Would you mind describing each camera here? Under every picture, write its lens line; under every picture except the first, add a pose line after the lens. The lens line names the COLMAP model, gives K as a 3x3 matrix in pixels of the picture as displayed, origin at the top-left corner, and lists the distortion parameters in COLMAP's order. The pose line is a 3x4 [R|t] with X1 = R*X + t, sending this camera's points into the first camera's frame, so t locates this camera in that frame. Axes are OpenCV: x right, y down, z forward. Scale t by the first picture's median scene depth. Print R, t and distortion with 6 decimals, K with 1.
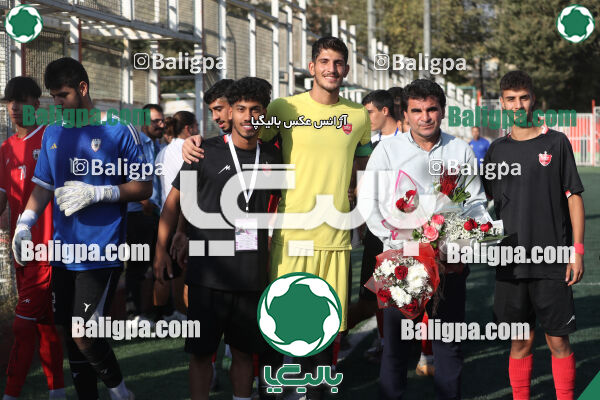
lens RADIAL K [[2505.8, 0, 300.0], [0, 2505.8, 200.0], [0, 0, 1]] dist [-0.609678, -1.074357]
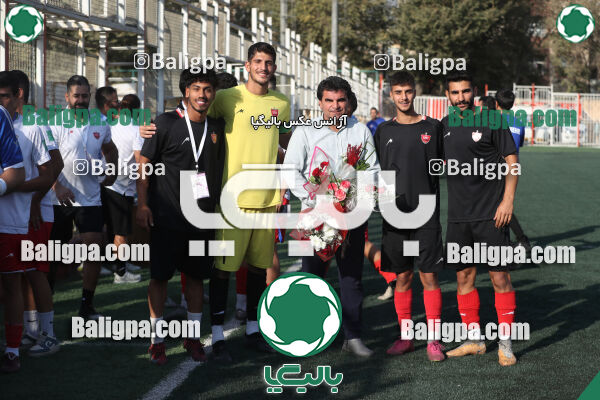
lens RADIAL K [[2505.8, 0, 300.0], [0, 2505.8, 200.0], [0, 0, 1]] dist [-0.609678, -1.074357]
pose [[0.999018, 0.019299, 0.039889, -0.010333], [-0.019736, 0.999749, 0.010576, 0.000544], [-0.039675, -0.011353, 0.999148, -0.151613]]
